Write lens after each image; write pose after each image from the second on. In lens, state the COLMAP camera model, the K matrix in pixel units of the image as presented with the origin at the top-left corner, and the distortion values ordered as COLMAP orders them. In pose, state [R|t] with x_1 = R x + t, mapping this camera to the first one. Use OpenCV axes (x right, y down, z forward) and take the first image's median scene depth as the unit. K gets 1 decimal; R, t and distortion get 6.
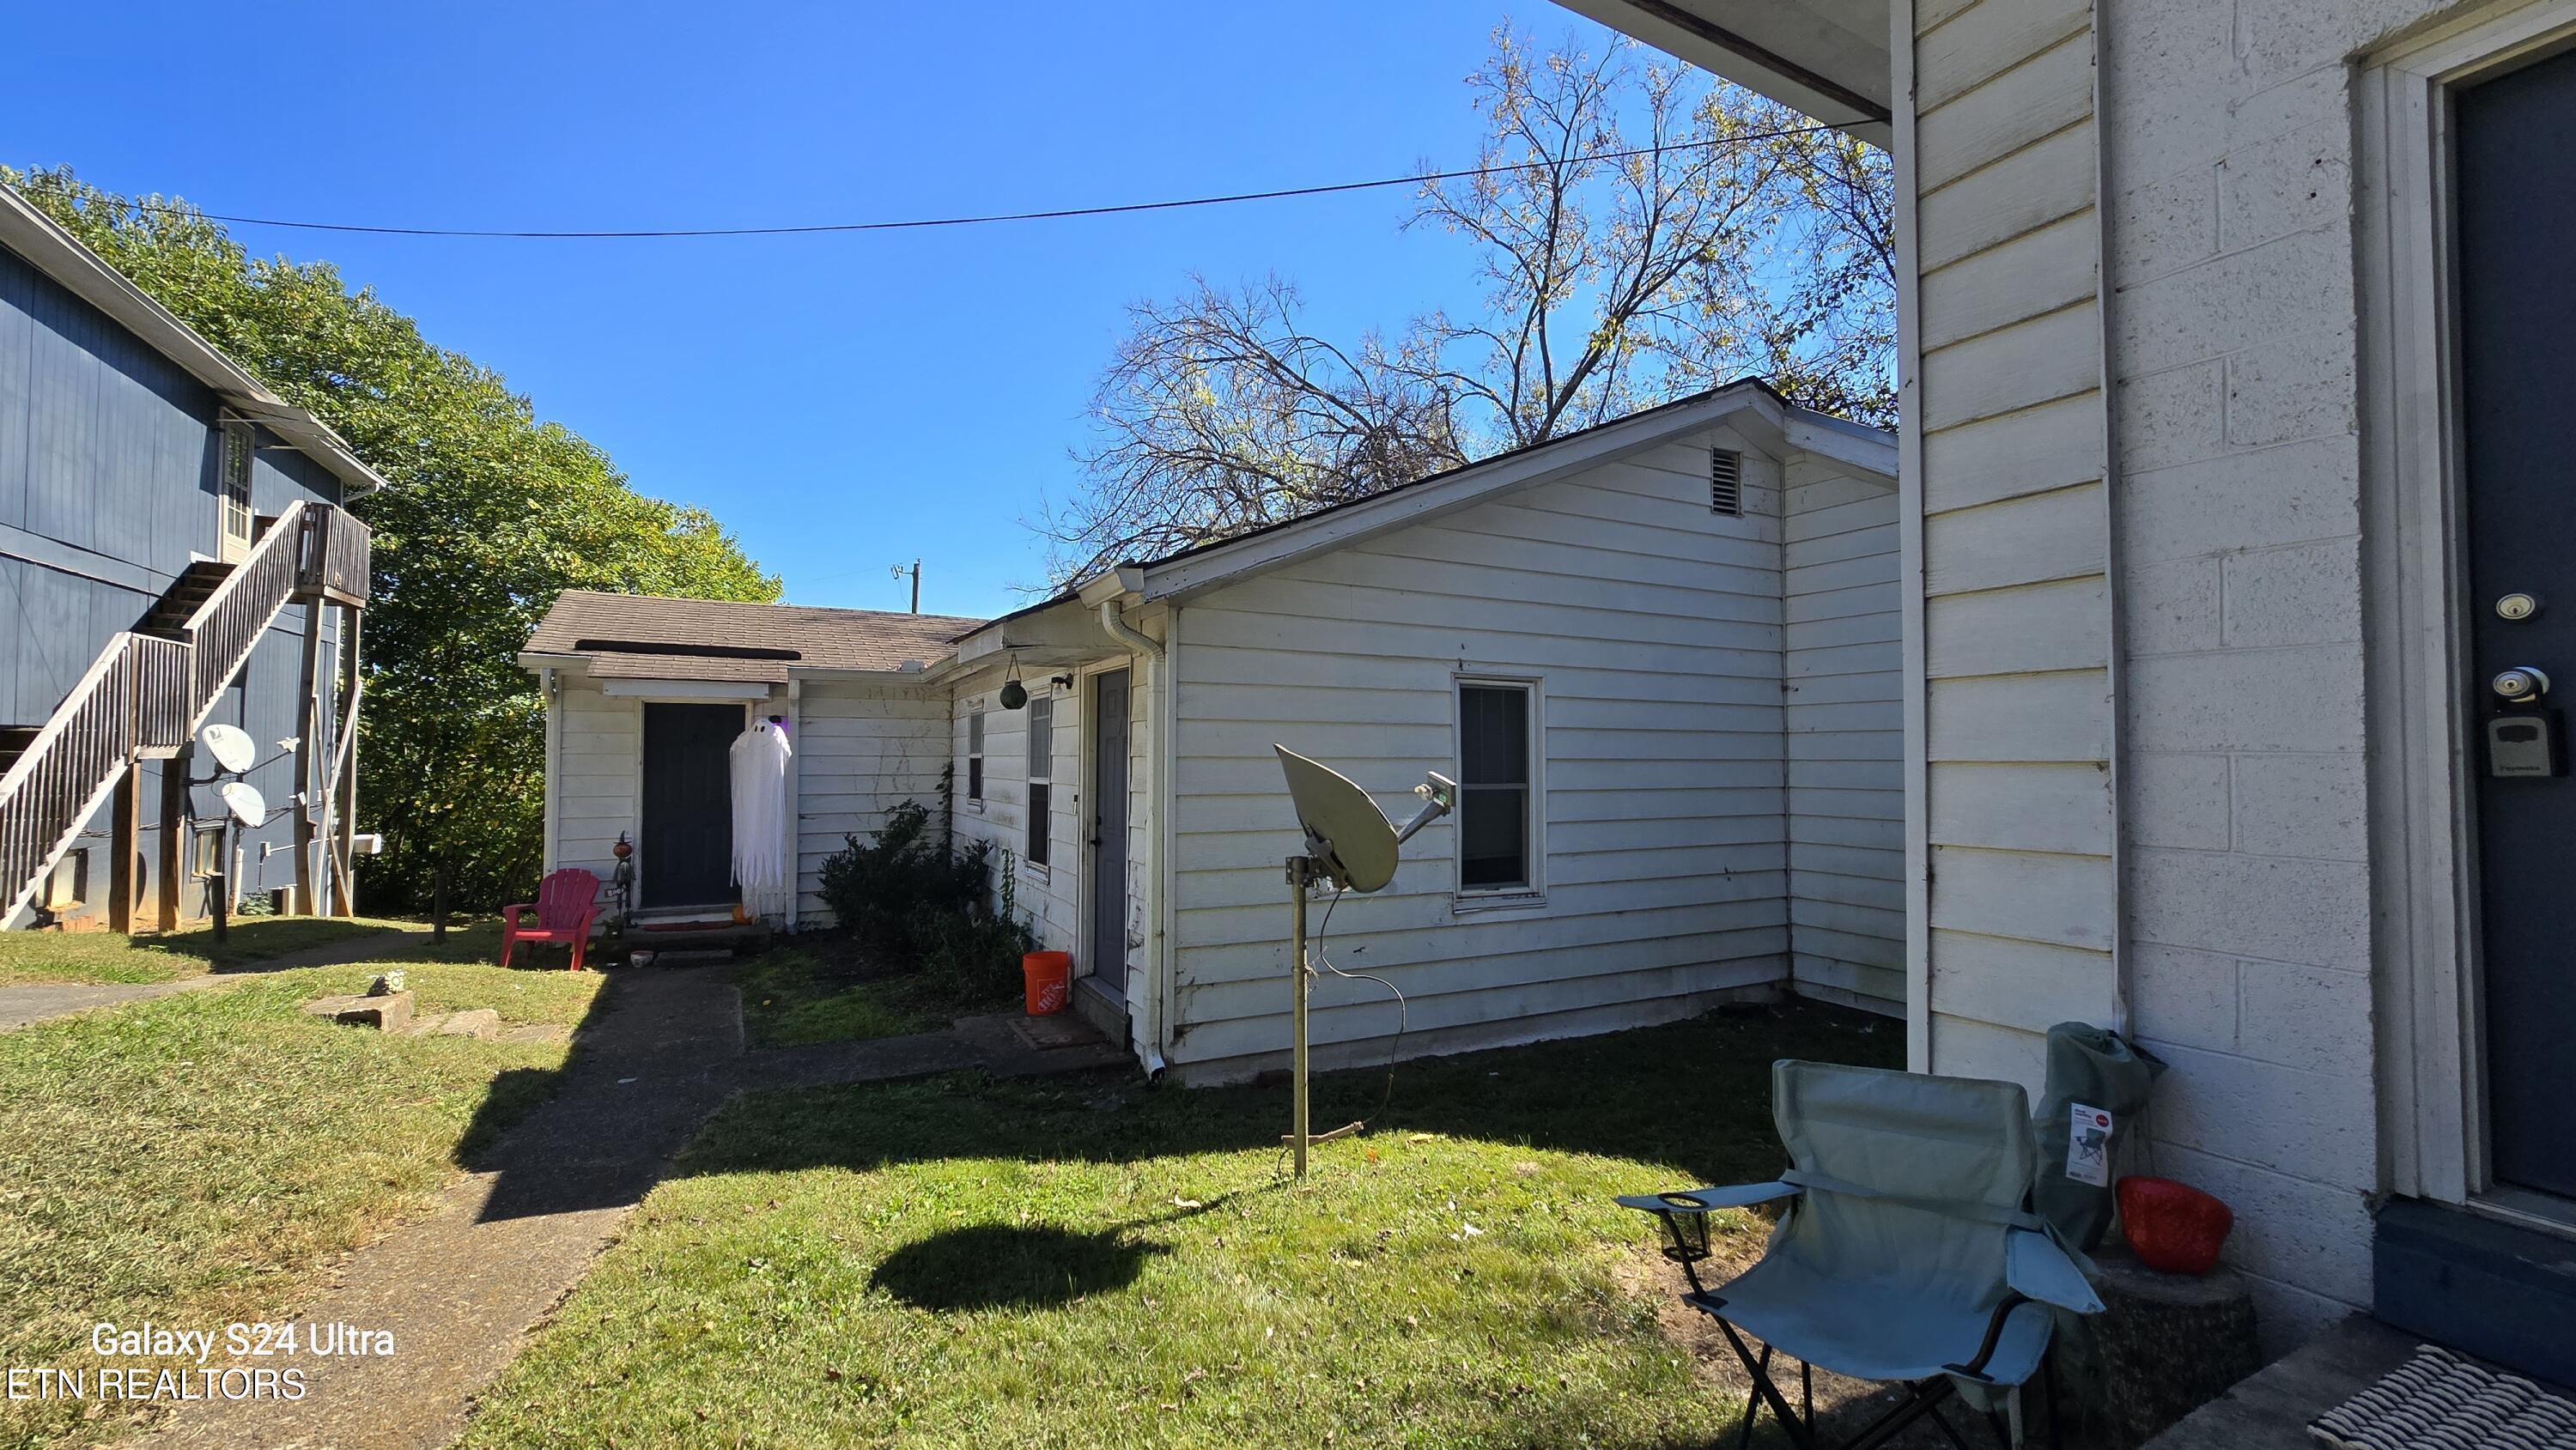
lens RADIAL K [[1024.2, 0, 1276.0], [0, 1024.2, 711.8], [0, 0, 1]] dist [0.002555, 0.000069]
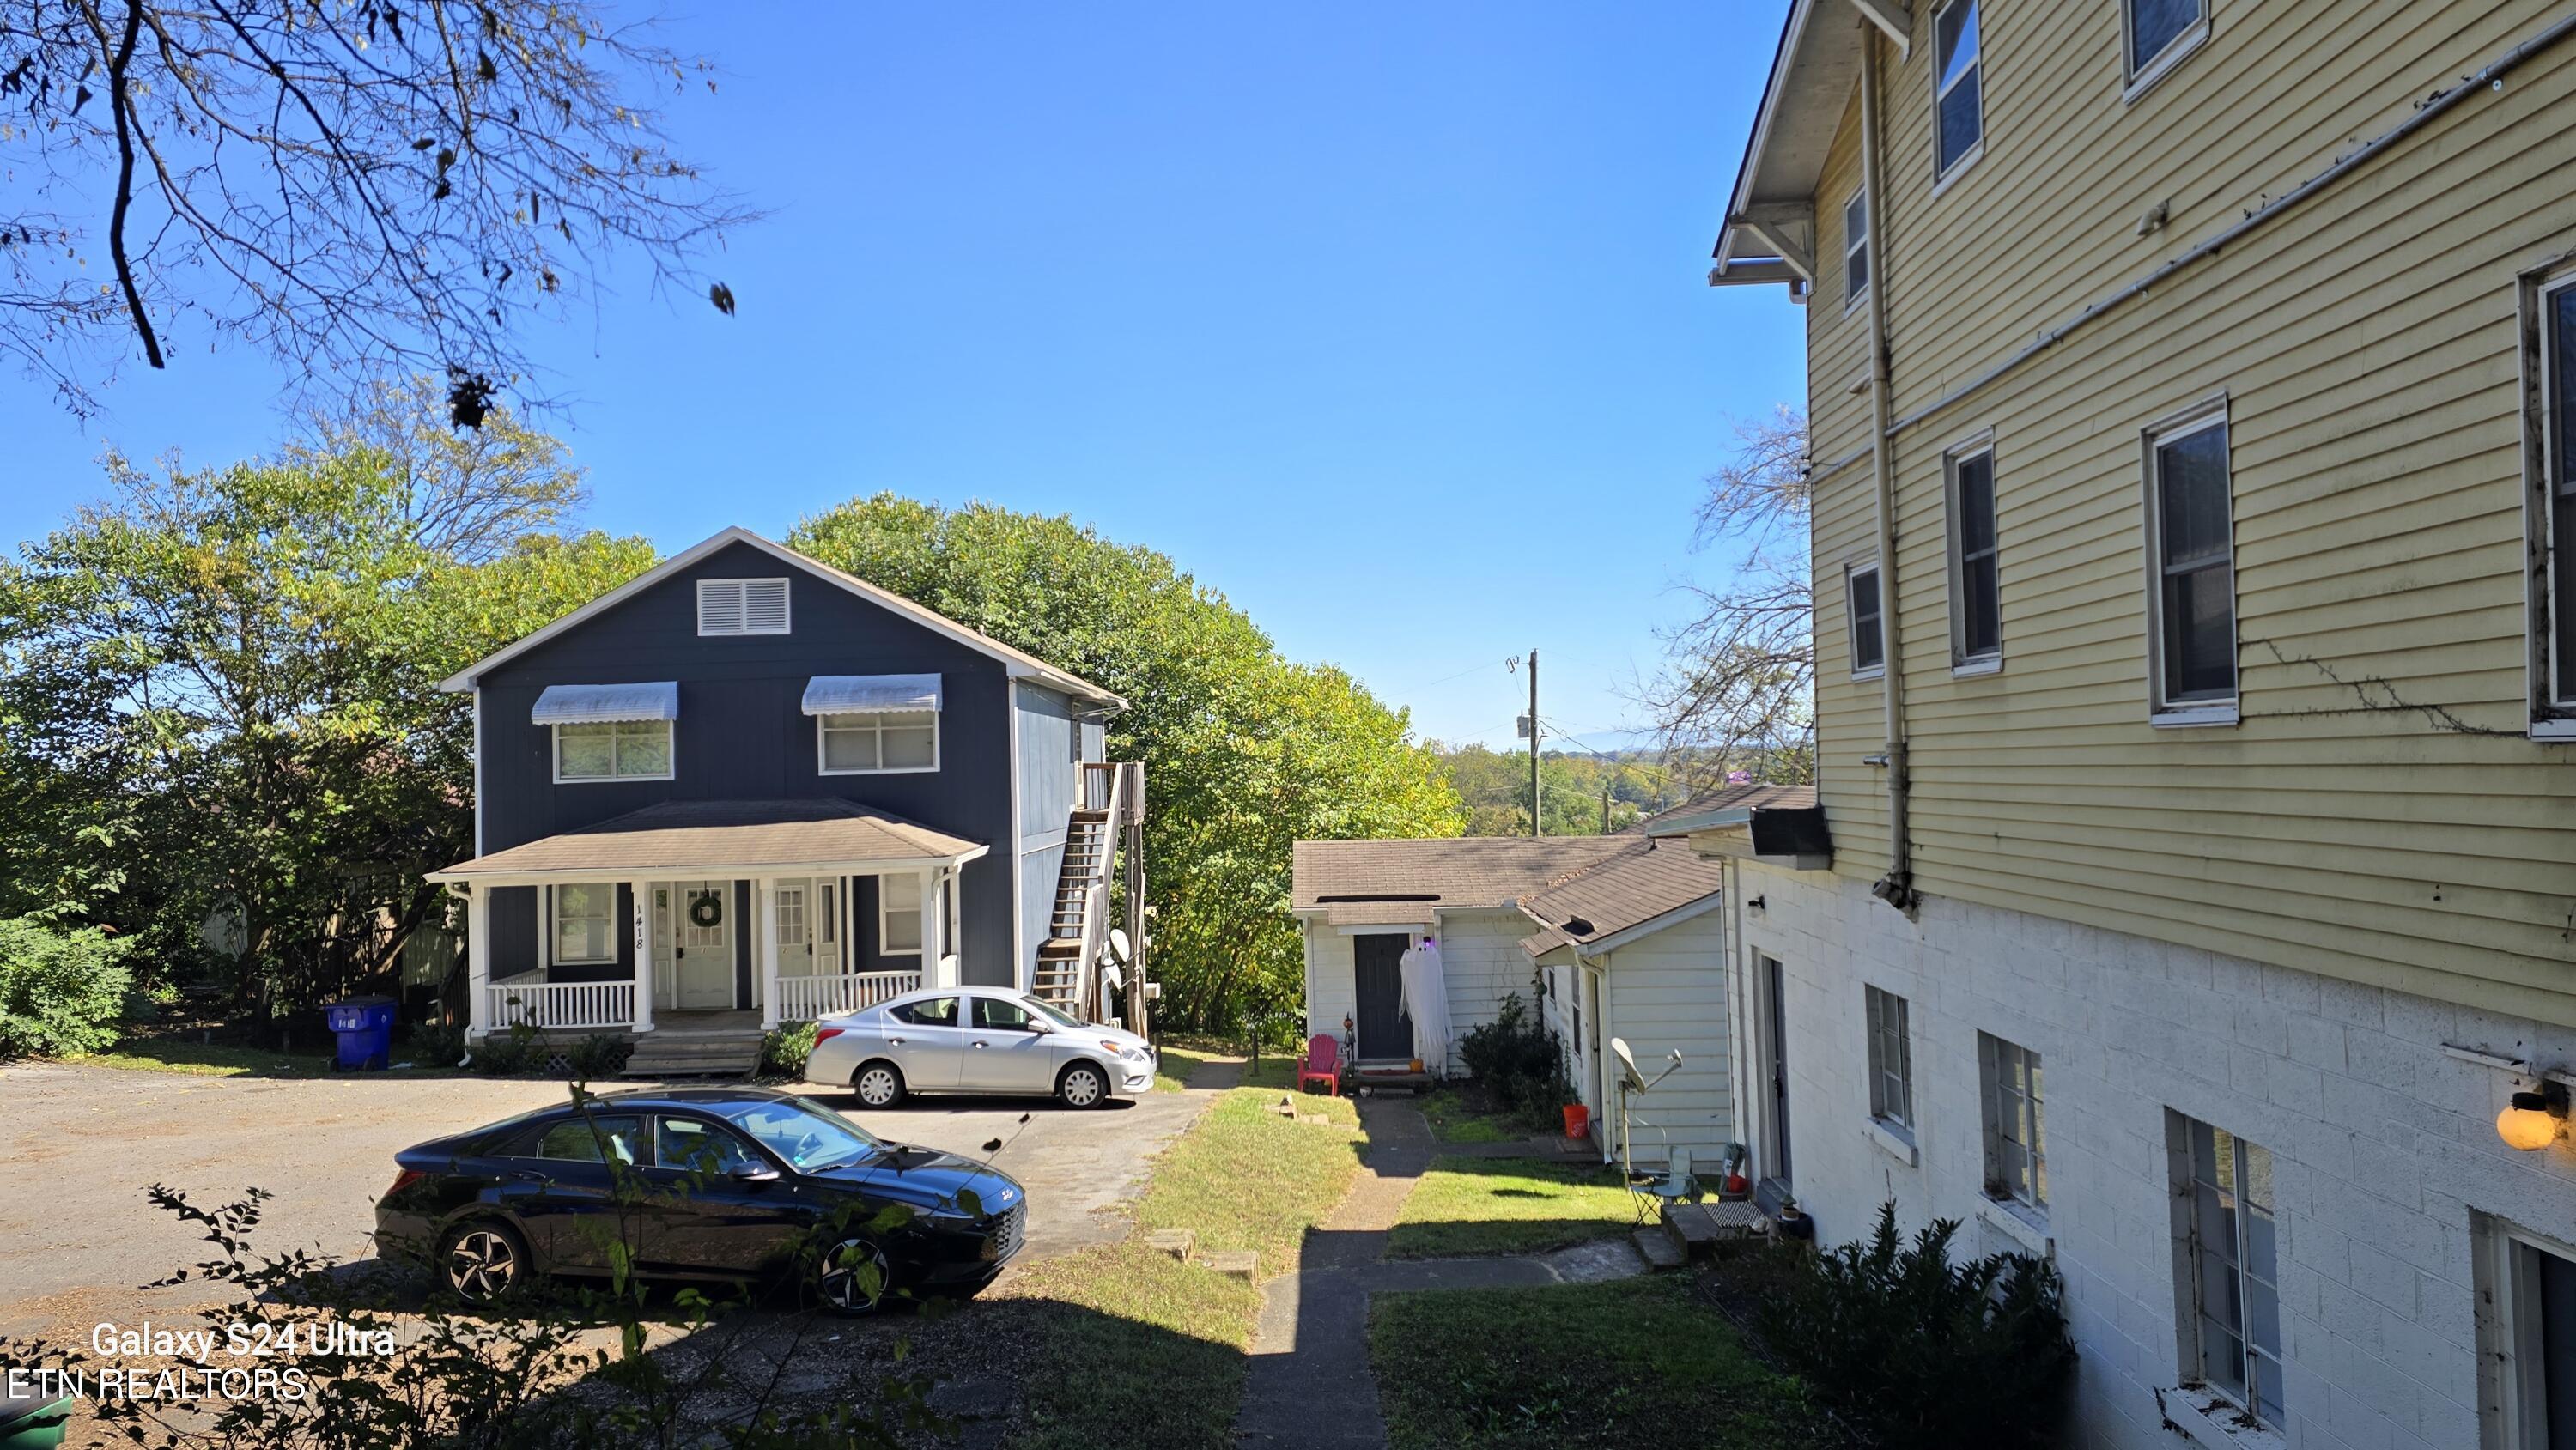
lens RADIAL K [[1674.5, 0, 1276.6], [0, 1674.5, 726.8], [0, 0, 1]] dist [0.005328, 0.000092]
pose [[0.871302, -0.042598, -0.488894, 0.596147], [0.051862, 0.998640, 0.005414, -0.363006], [0.487998, -0.030073, 0.872326, -1.386839]]
